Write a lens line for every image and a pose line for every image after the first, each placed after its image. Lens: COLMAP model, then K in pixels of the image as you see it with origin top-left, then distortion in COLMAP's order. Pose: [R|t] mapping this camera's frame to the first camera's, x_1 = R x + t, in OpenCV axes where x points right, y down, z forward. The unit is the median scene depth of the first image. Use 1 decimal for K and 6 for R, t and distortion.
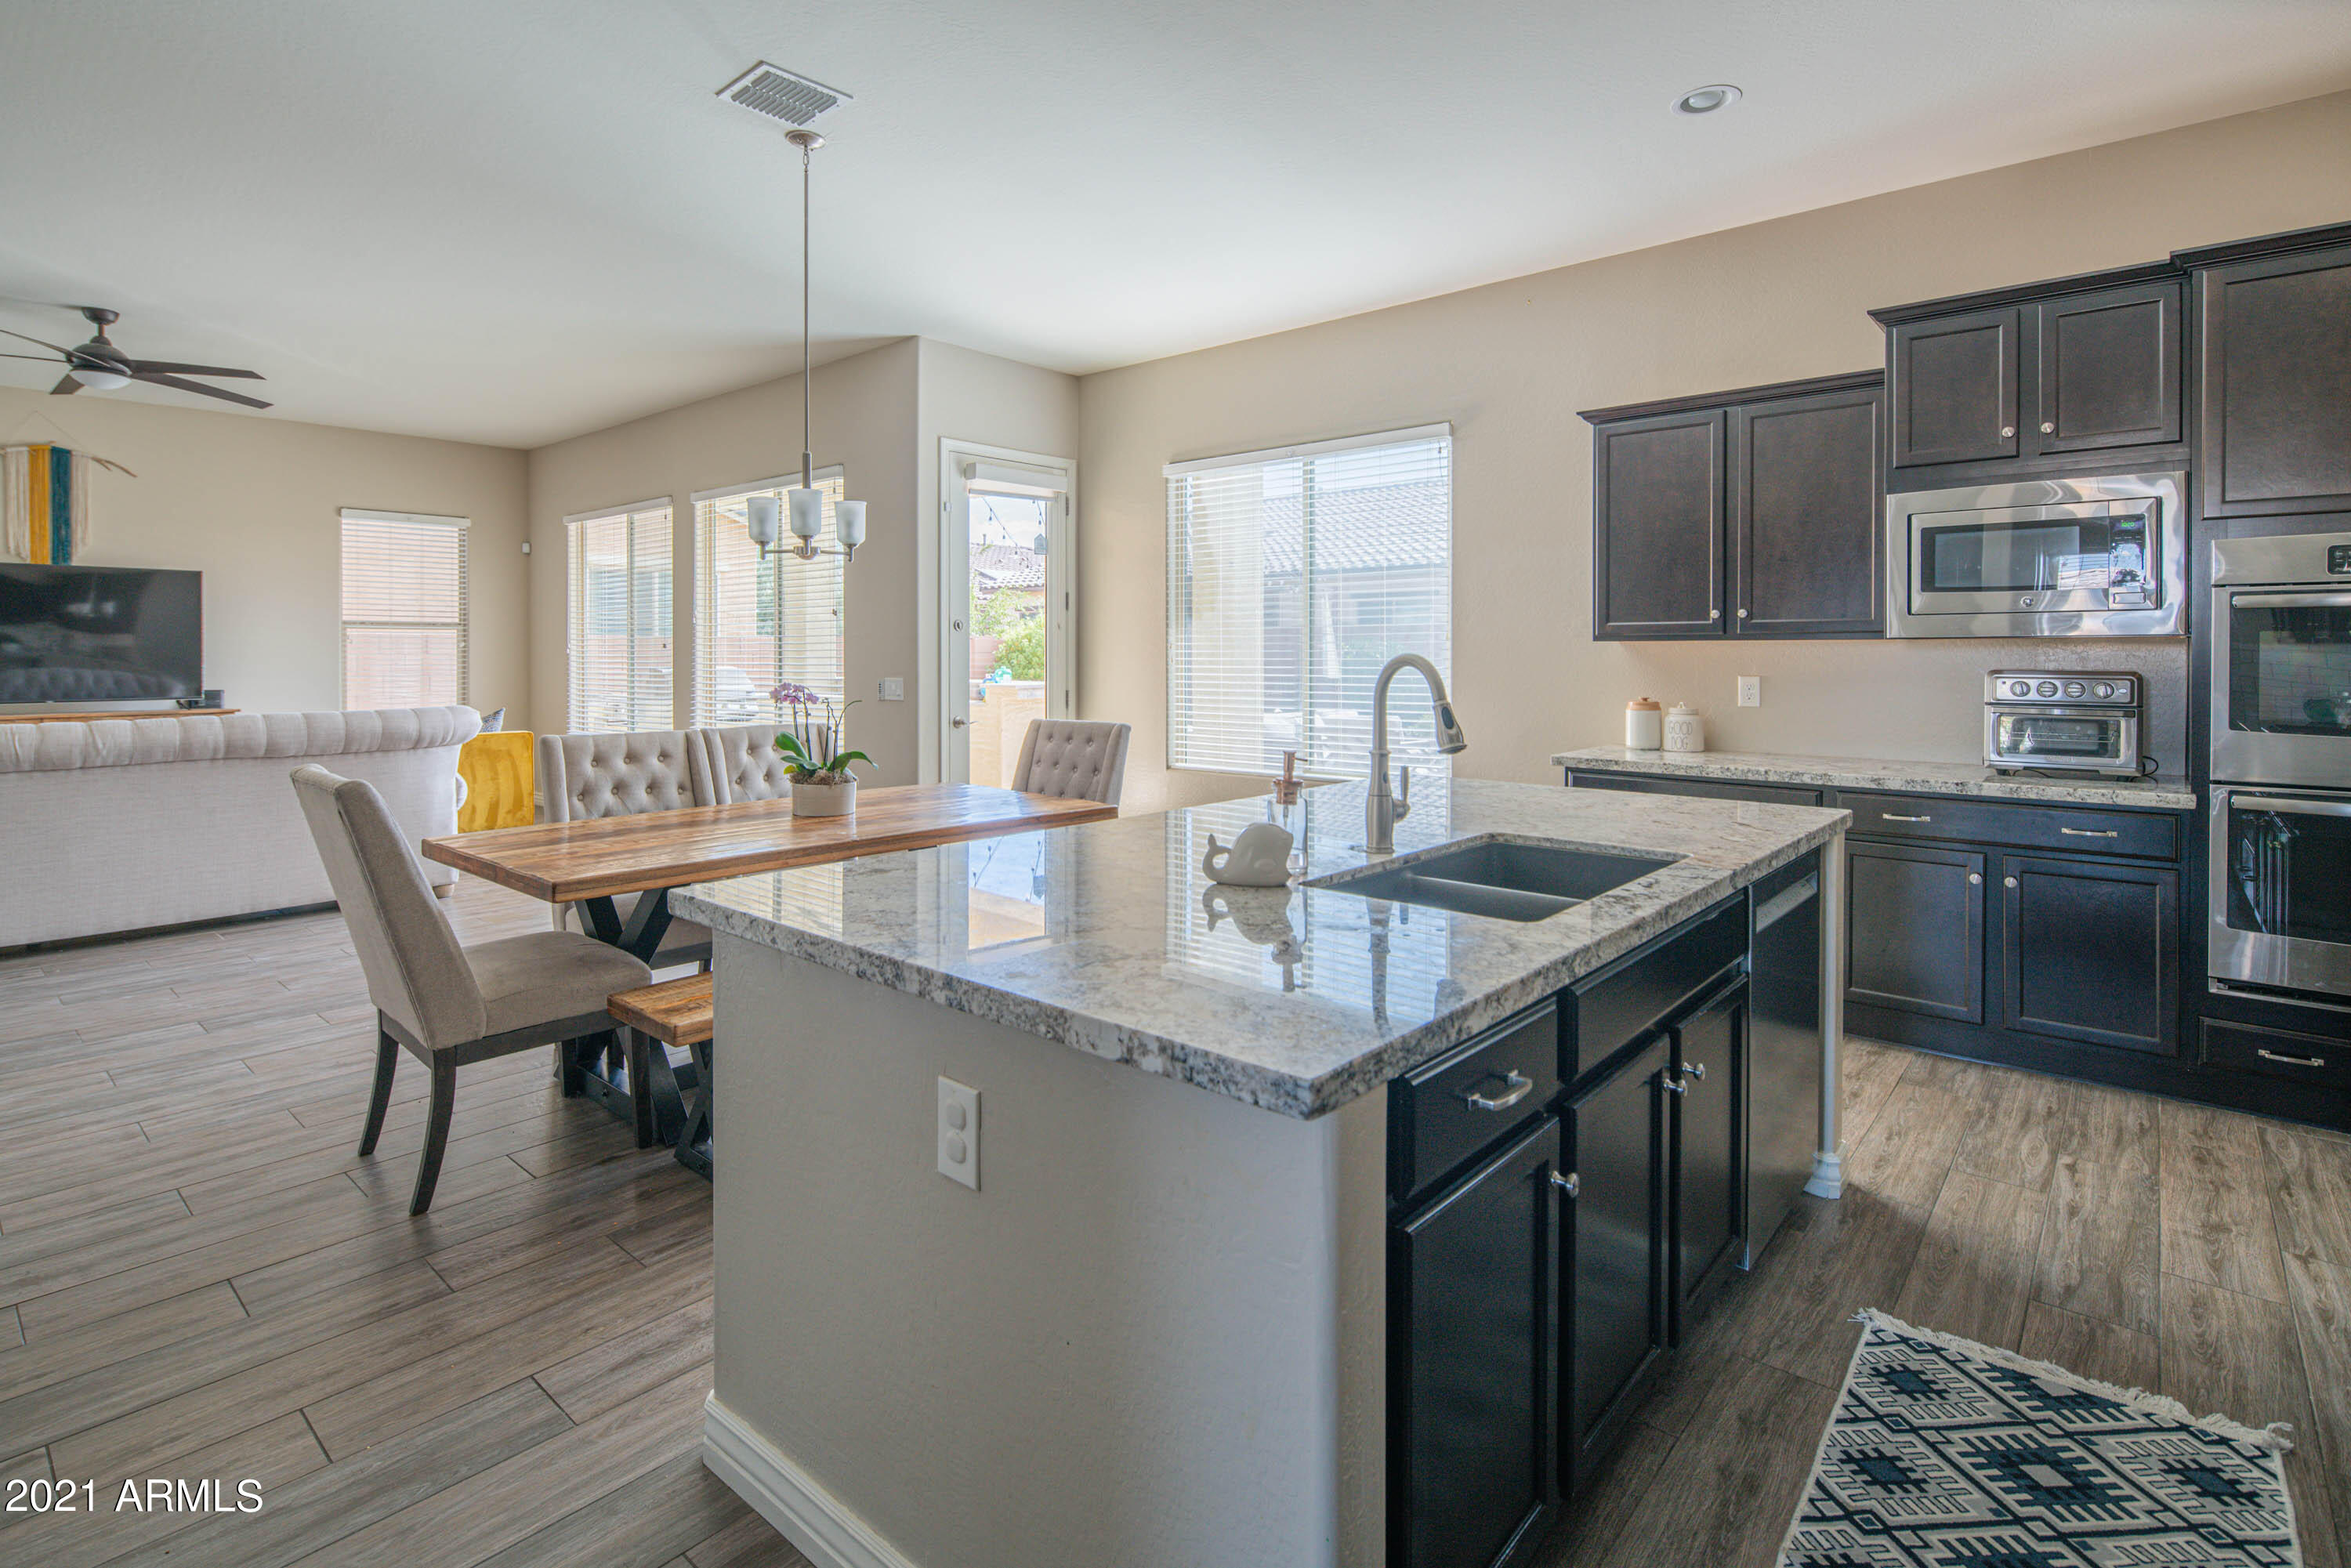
lens RADIAL K [[1164.9, 0, 1142.6], [0, 1164.9, 676.3], [0, 0, 1]] dist [0.000196, -0.003198]
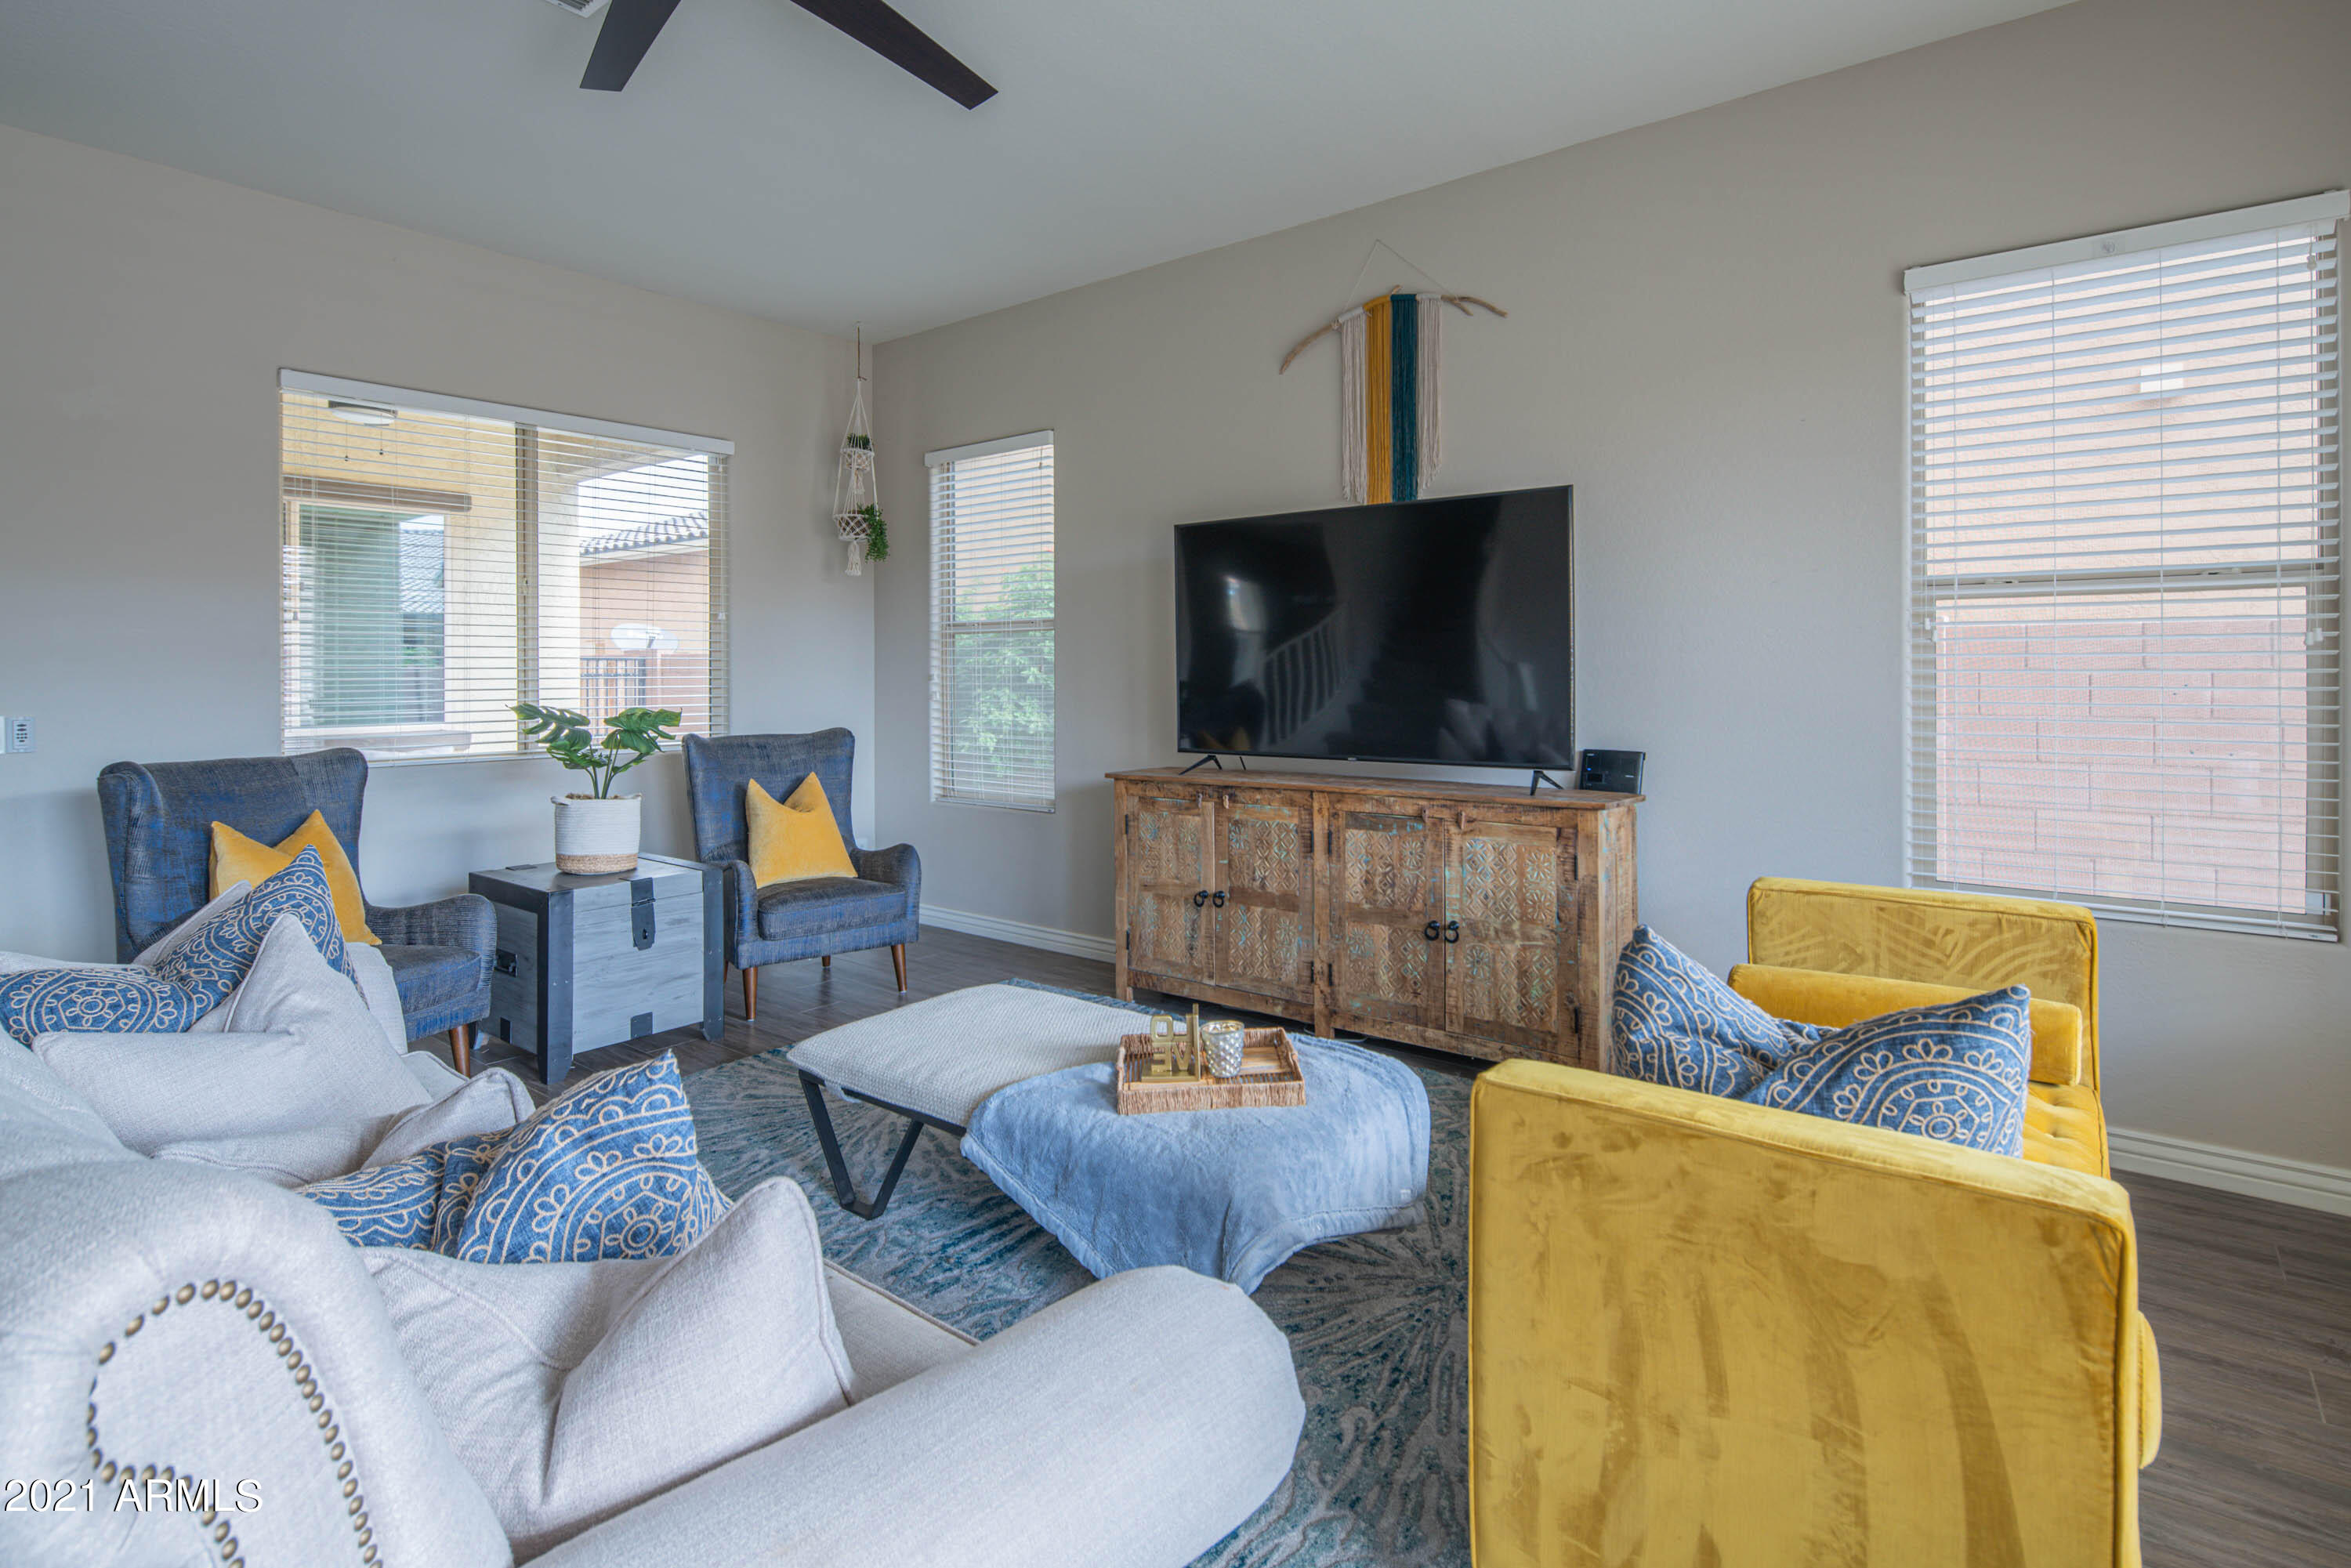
lens RADIAL K [[1164.9, 0, 1182.1], [0, 1164.9, 655.6], [0, 0, 1]] dist [0.000196, -0.003198]
pose [[0.021758, 0.003208, -0.999758, -0.726008], [-0.009549, 0.999950, 0.003001, -0.048793], [0.999718, 0.009481, 0.021788, 1.684107]]
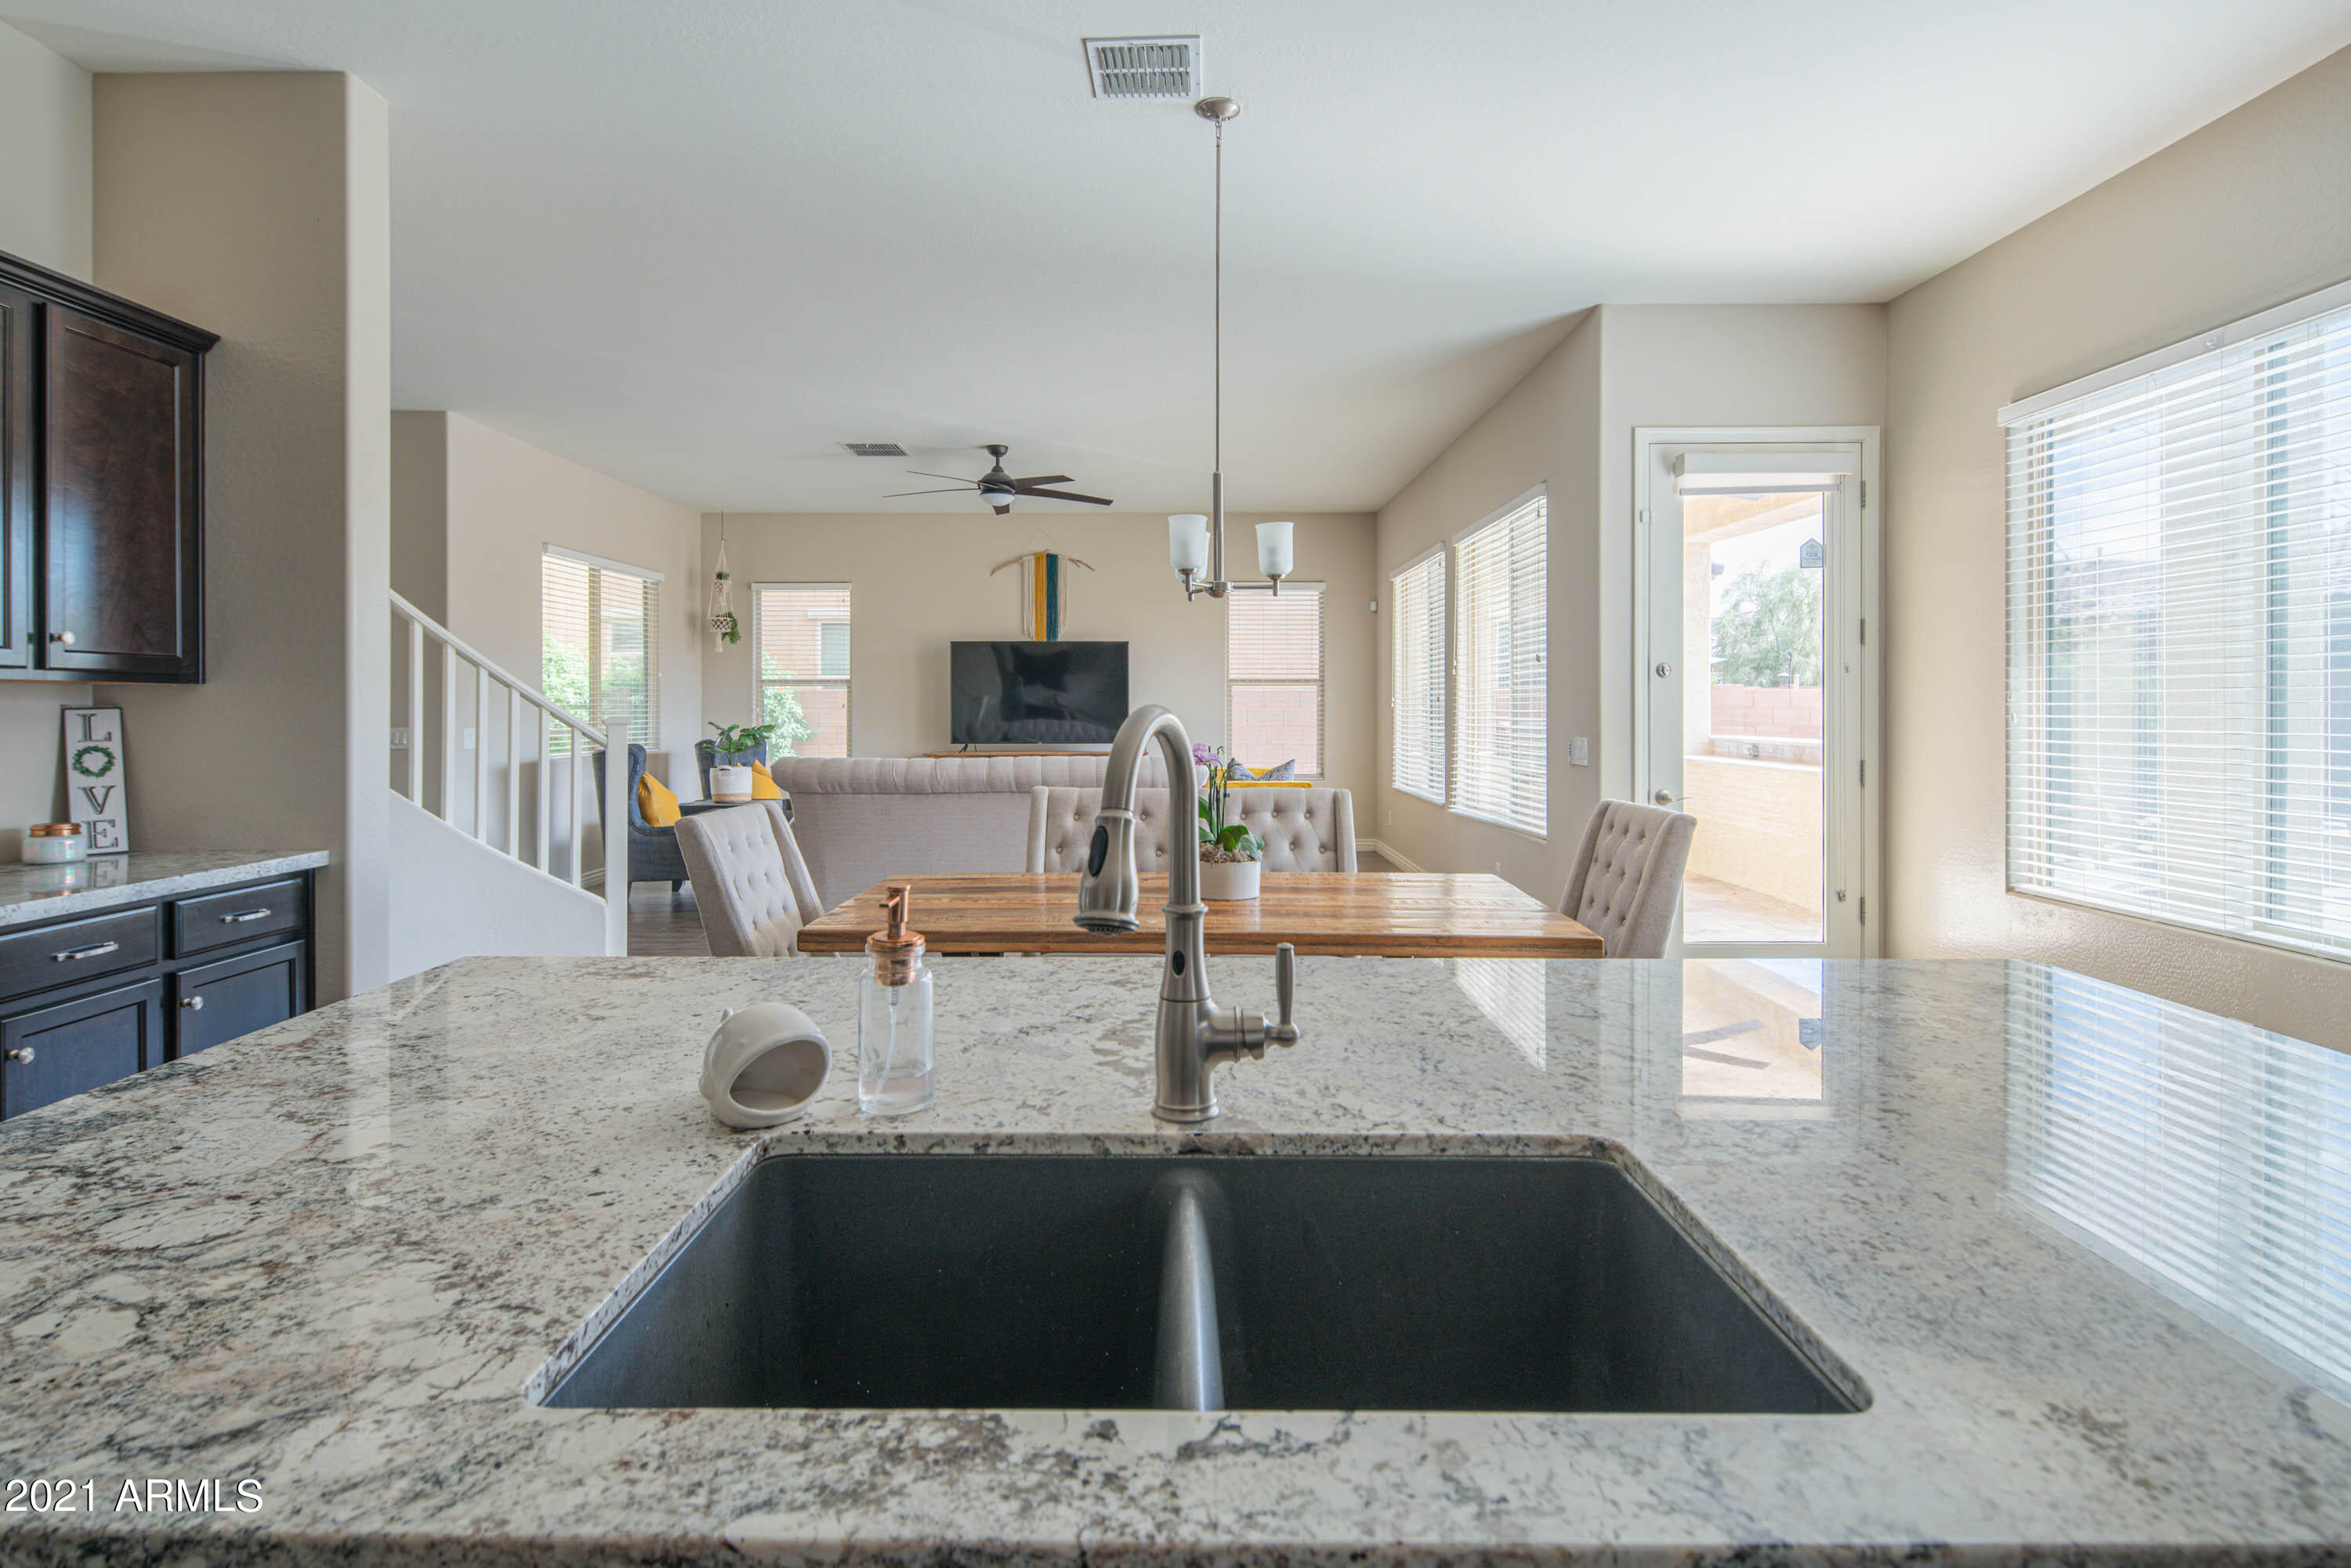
lens RADIAL K [[1164.9, 0, 1157.9], [0, 1164.9, 701.5], [0, 0, 1]] dist [0.000196, -0.003198]
pose [[0.650742, -0.002609, -0.759295, 0.331844], [-0.015956, 0.999726, -0.017110, -0.007762], [0.759132, 0.023250, 0.650522, 0.415175]]
